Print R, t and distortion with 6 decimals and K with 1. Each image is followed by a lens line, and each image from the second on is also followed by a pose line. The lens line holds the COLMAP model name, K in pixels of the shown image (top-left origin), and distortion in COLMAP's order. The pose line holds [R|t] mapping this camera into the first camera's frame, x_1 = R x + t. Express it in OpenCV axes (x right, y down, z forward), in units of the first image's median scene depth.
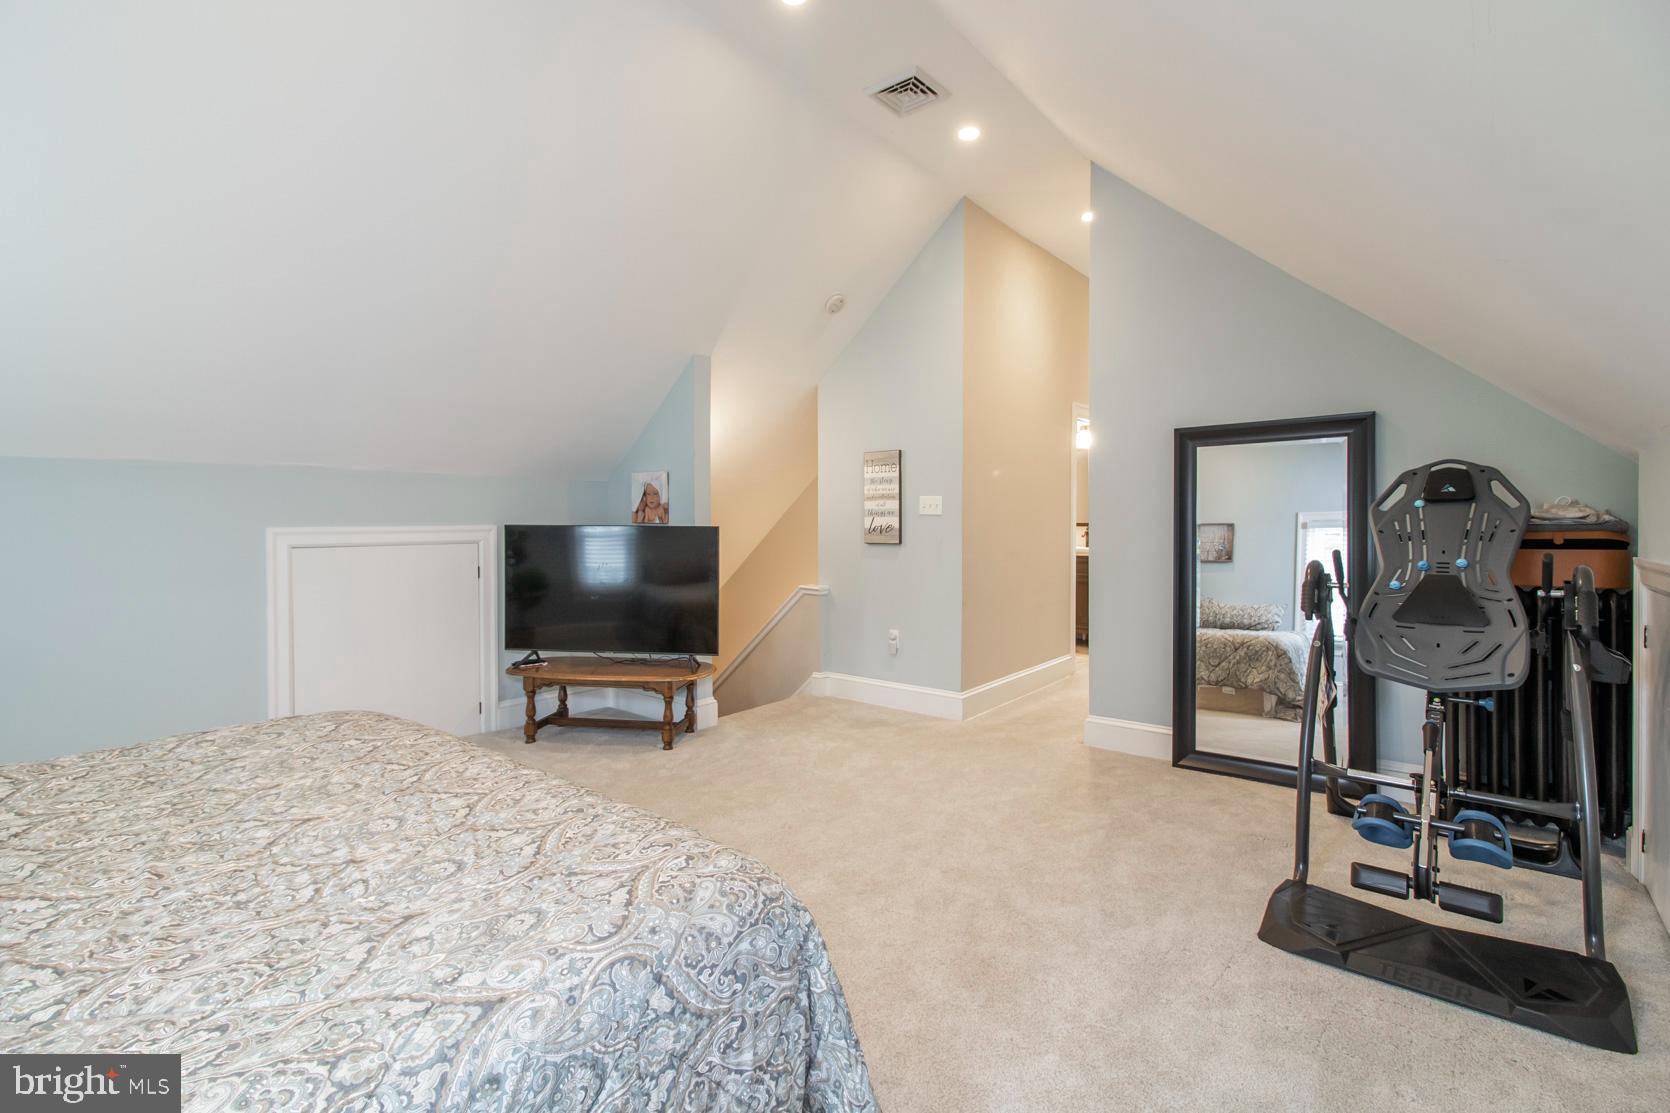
lens RADIAL K [[764.0, 0, 834.6], [0, 764.0, 546.6], [0, 0, 1]] dist [-0.000182, -0.000042]
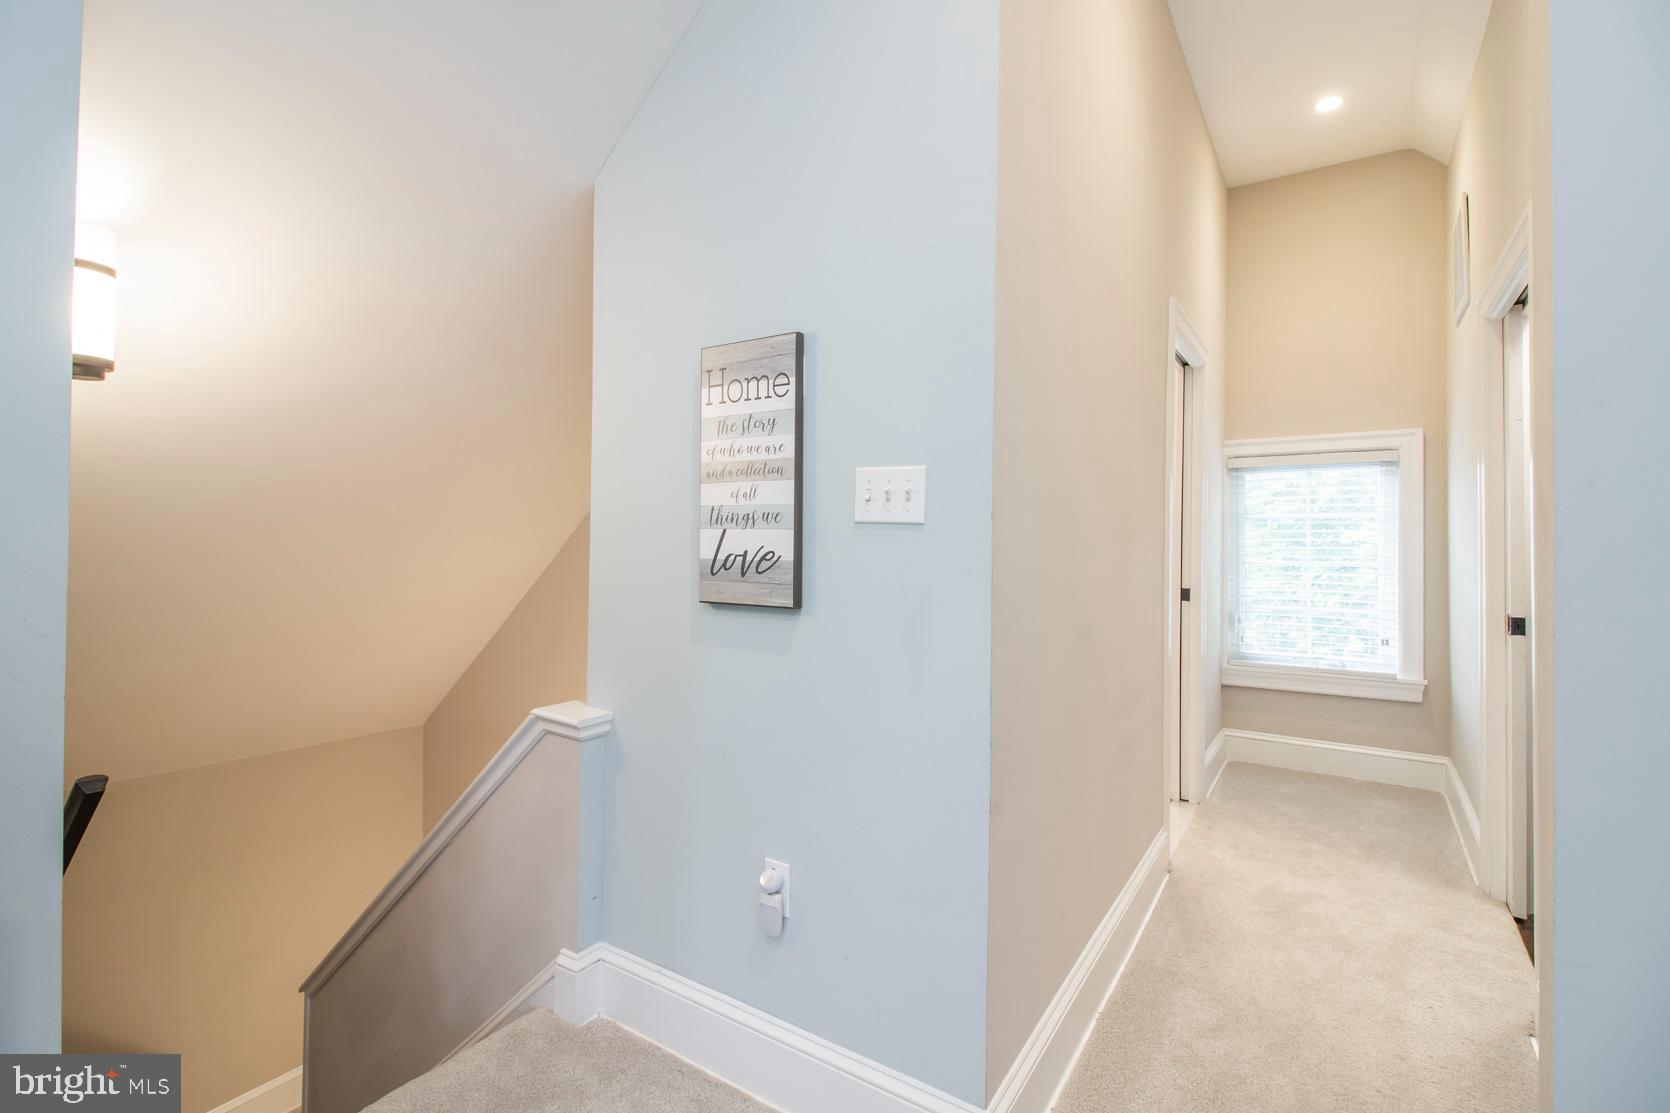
lens RADIAL K [[764.0, 0, 835.4], [0, 764.0, 554.0], [0, 0, 1]] dist [-0.000182, -0.000042]
pose [[0.995043, 0.011865, 0.098740, 0.068311], [-0.010551, 0.999849, -0.013827, -0.022800], [-0.098889, 0.012716, 0.995017, 0.651901]]
